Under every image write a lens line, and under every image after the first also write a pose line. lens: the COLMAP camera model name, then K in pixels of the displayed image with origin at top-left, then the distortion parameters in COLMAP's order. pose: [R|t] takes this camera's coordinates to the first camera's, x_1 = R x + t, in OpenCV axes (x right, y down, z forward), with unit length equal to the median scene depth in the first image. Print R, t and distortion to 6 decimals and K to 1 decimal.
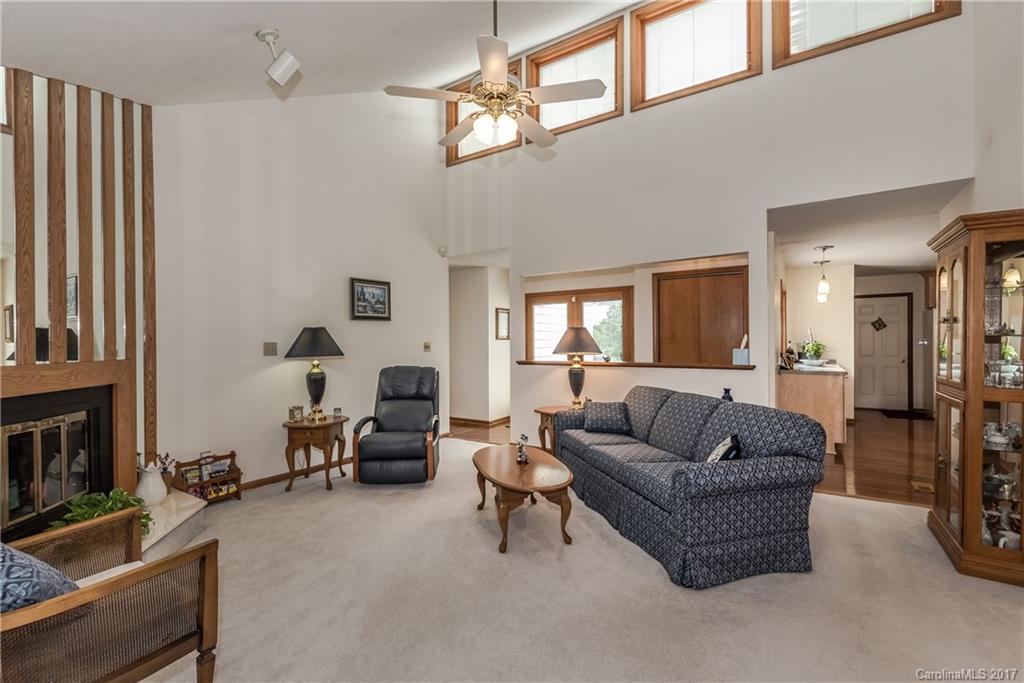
lens RADIAL K [[447.2, 0, 504.4], [0, 447.2, 344.3], [0, 0, 1]] dist [-0.003415, 0.000812]
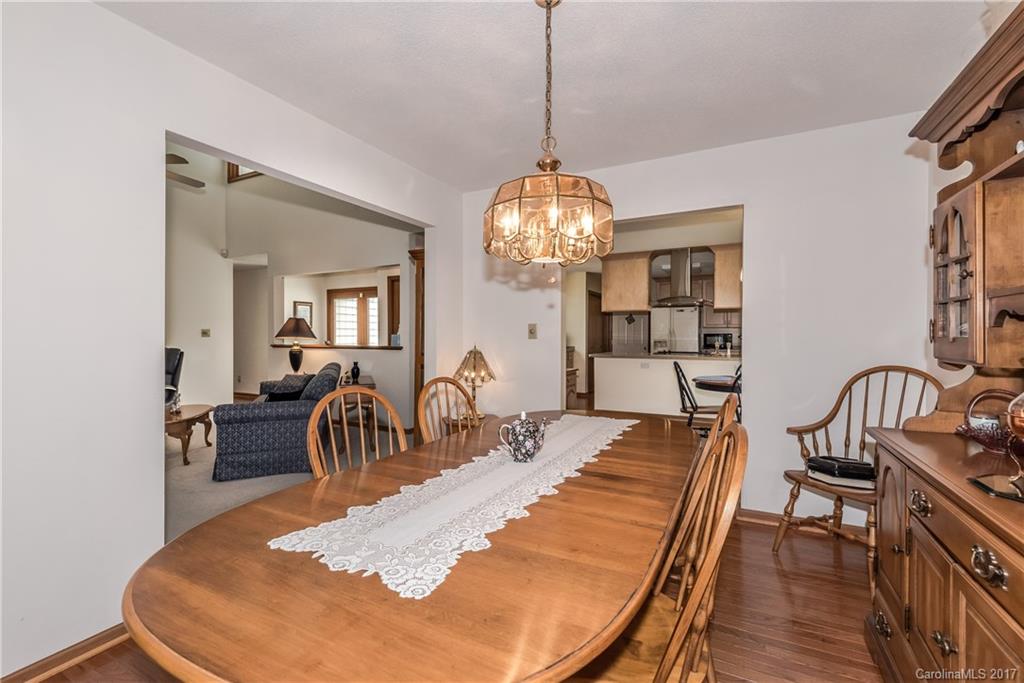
lens RADIAL K [[447.2, 0, 516.6], [0, 447.2, 338.5], [0, 0, 1]] dist [-0.003415, 0.000812]
pose [[0.994159, 0.007257, 0.107678, 0.505317], [-0.007498, 0.999970, 0.001832, 0.011096], [-0.107662, -0.002629, 0.994184, -0.269598]]
